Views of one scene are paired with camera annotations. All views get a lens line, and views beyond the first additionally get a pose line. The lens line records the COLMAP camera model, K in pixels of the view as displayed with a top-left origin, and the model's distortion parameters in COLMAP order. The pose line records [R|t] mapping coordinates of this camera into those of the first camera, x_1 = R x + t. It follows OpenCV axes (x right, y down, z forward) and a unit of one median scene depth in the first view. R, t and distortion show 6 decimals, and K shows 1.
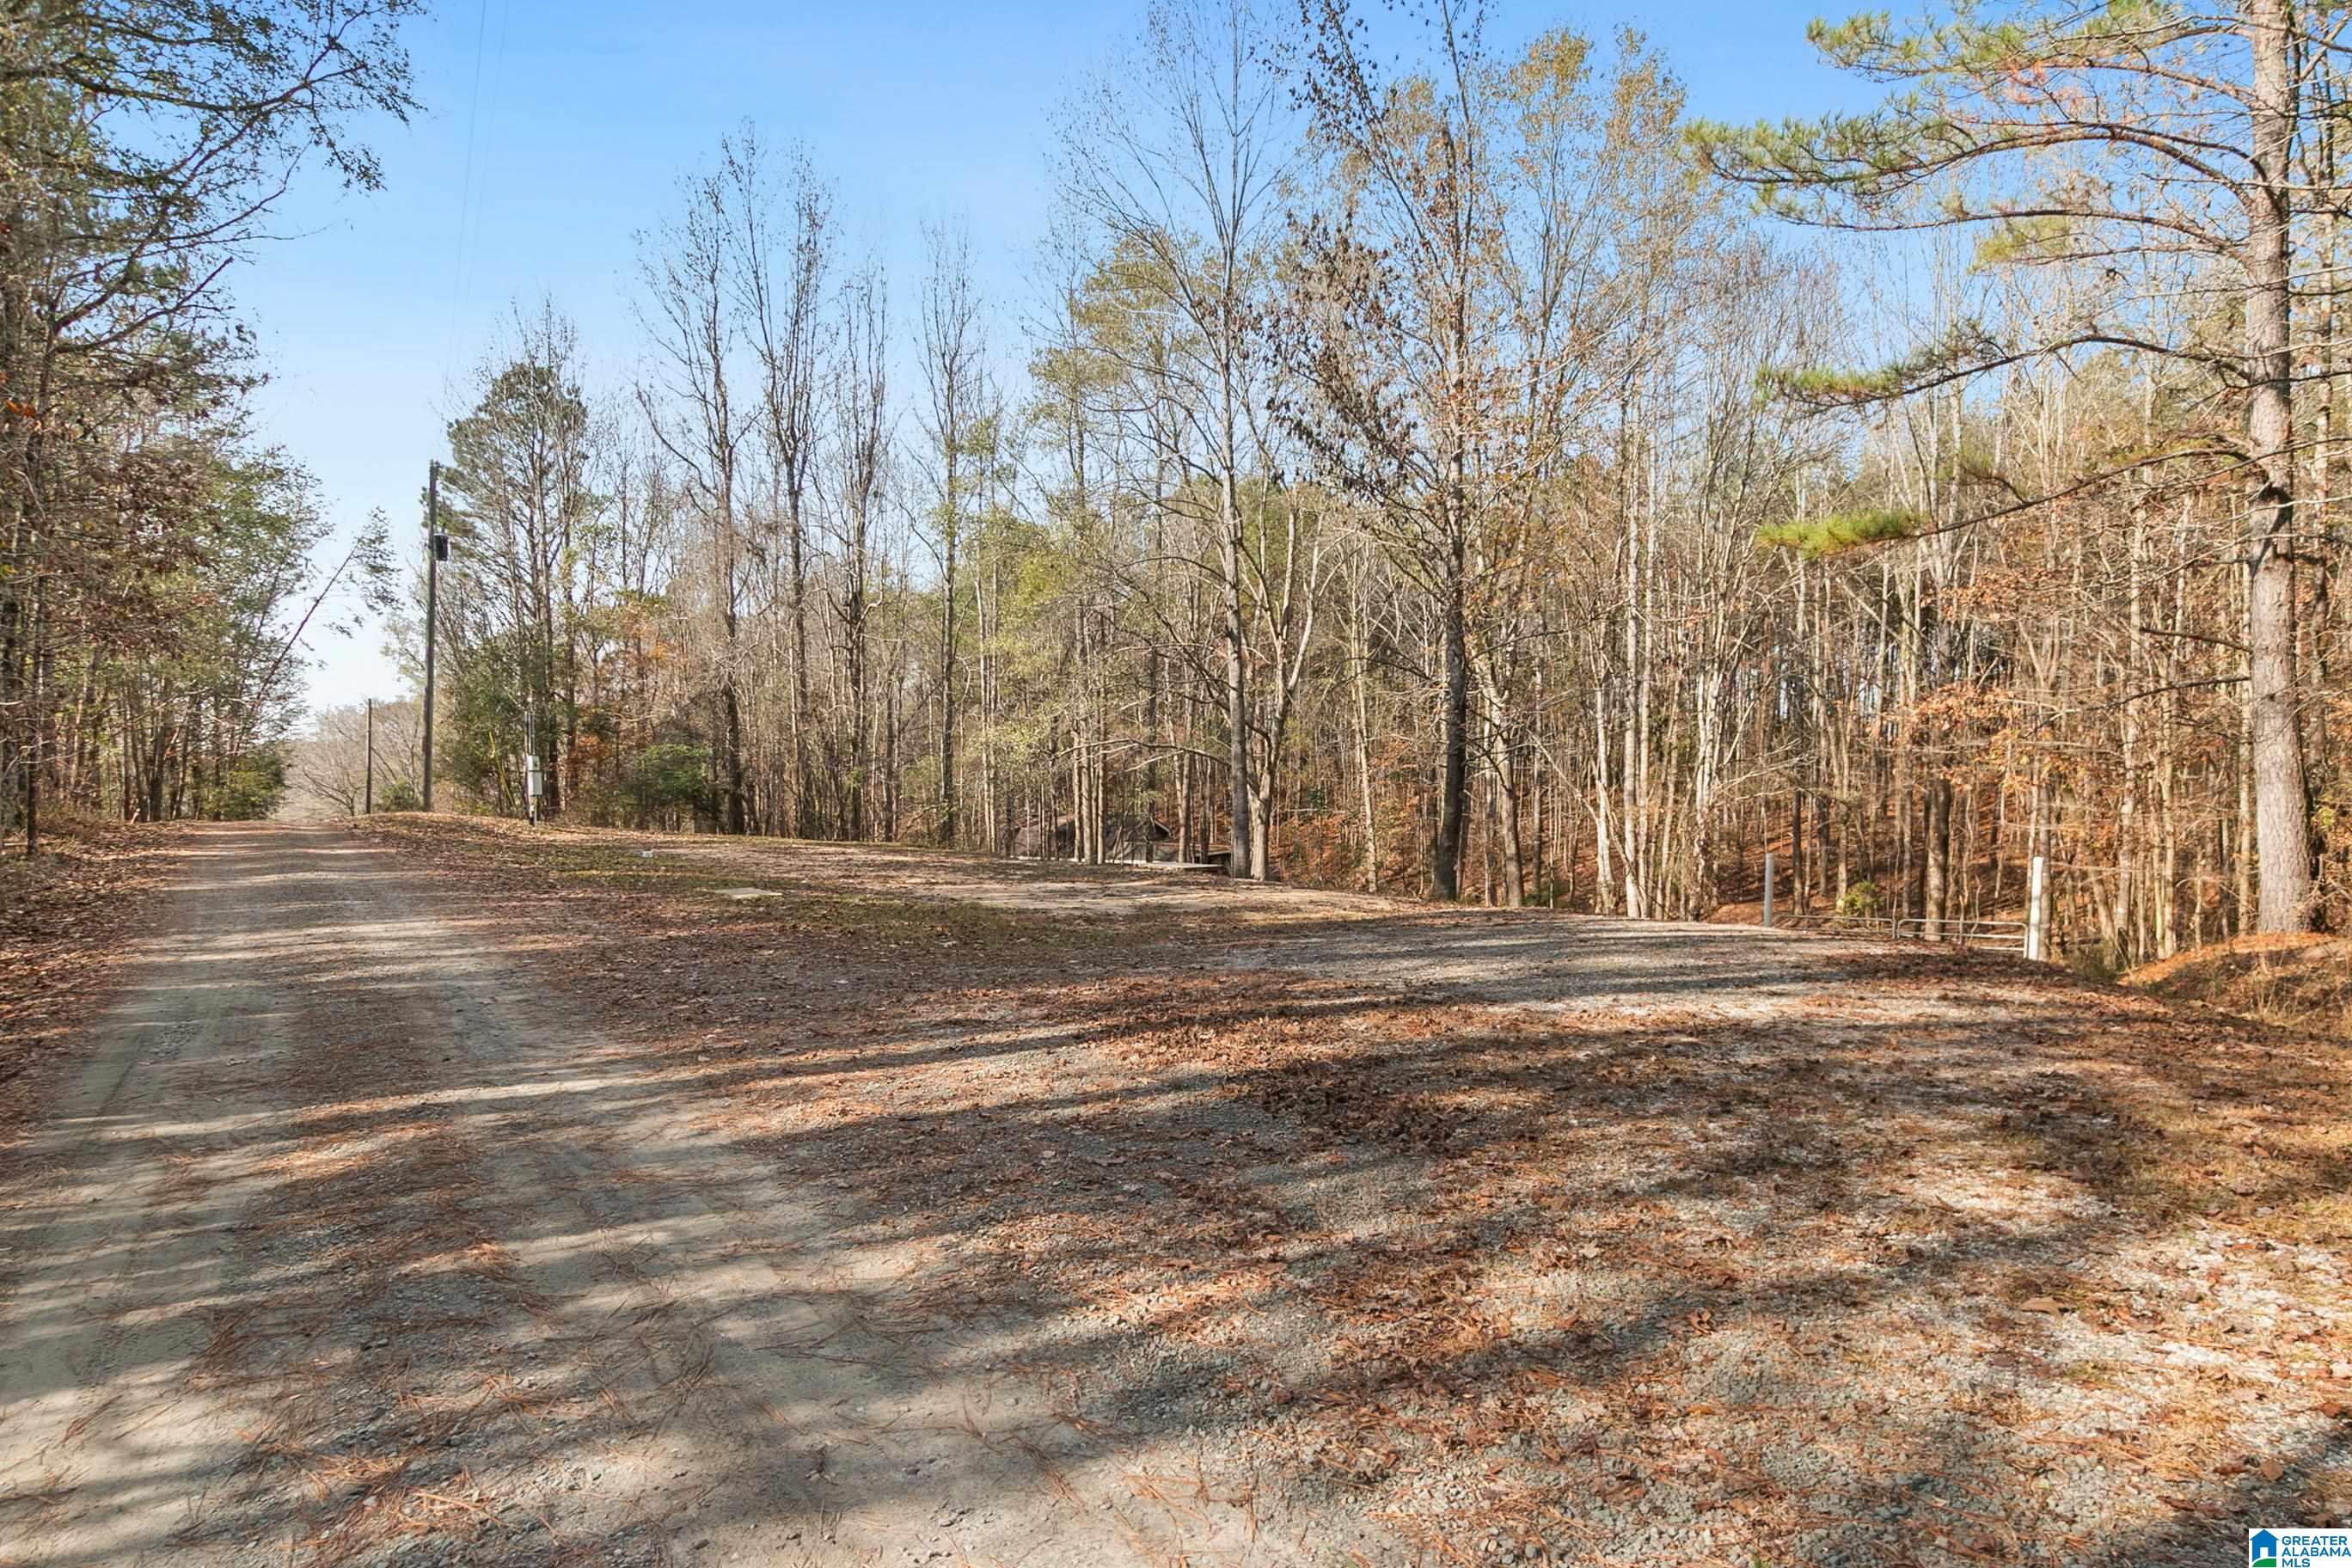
lens RADIAL K [[1214.1, 0, 1174.5], [0, 1214.1, 801.5], [0, 0, 1]] dist [-0.005962, 0.000874]
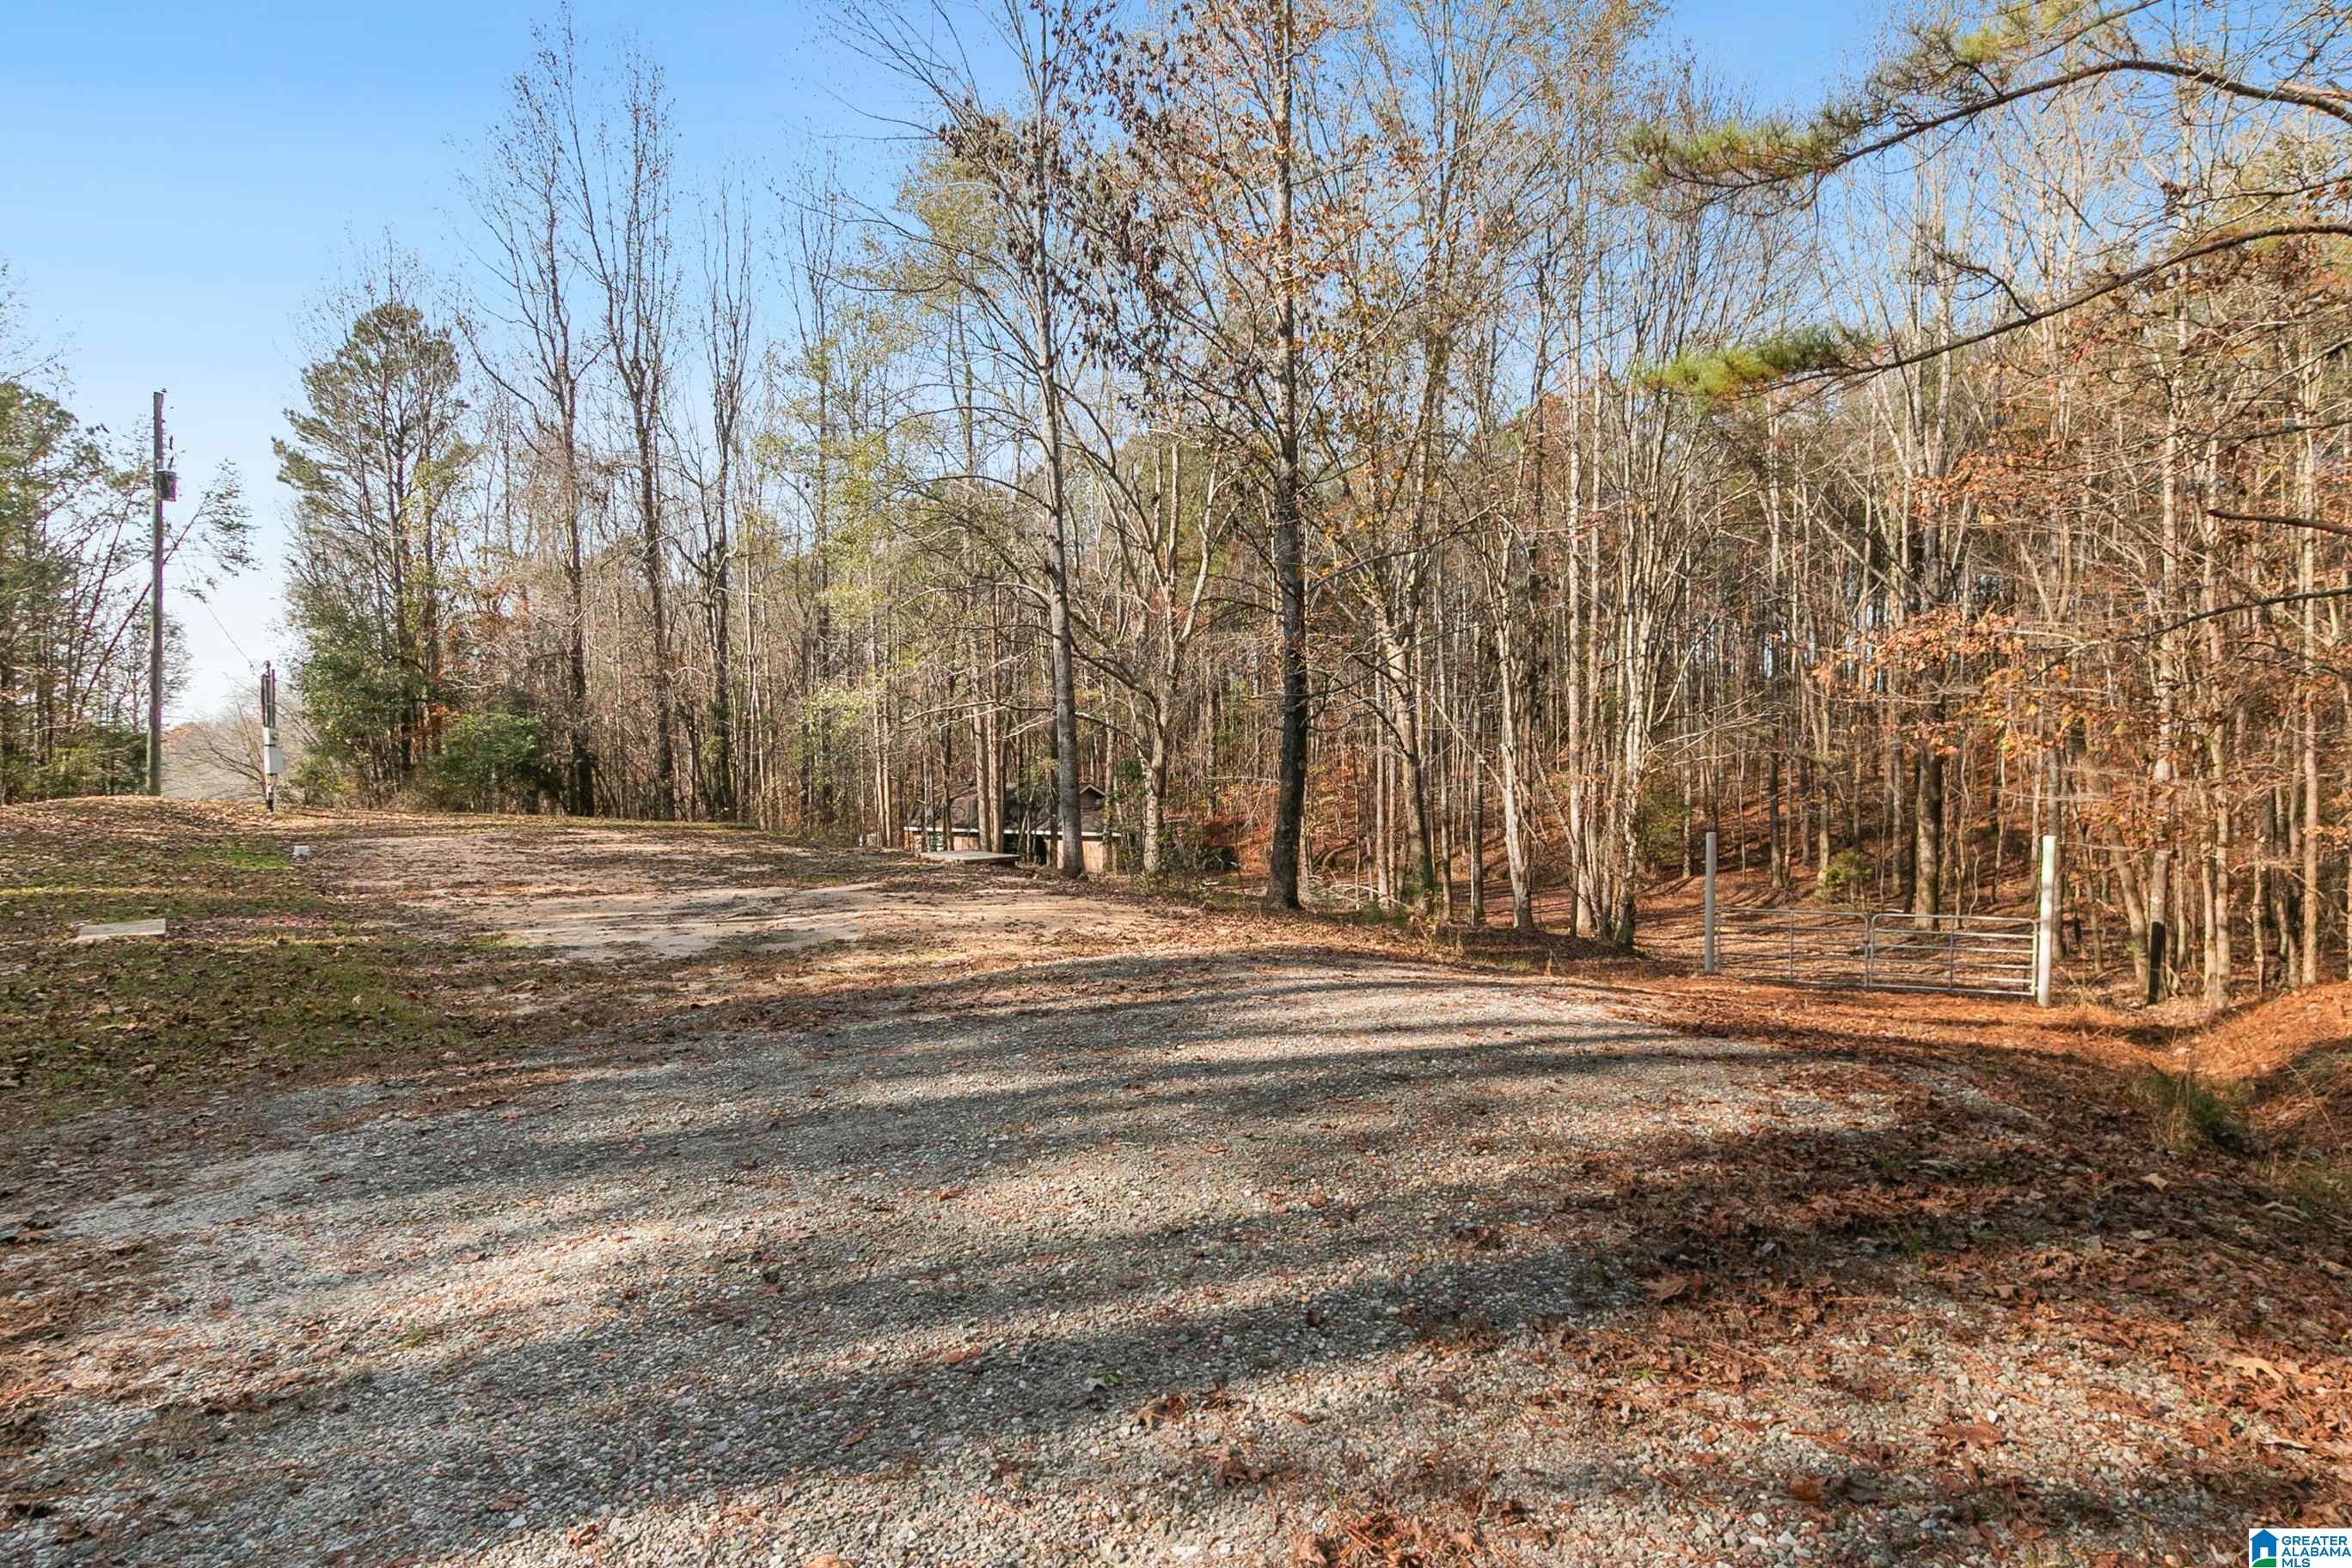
lens RADIAL K [[1186.2, 0, 1175.9], [0, 1186.2, 760.3], [0, 0, 1]] dist [0.006725, -0.002976]
pose [[0.999909, -0.010588, -0.008372, 0.085757], [0.010554, 0.999936, -0.004061, -0.003371], [0.008415, 0.003972, 0.999957, 0.124410]]
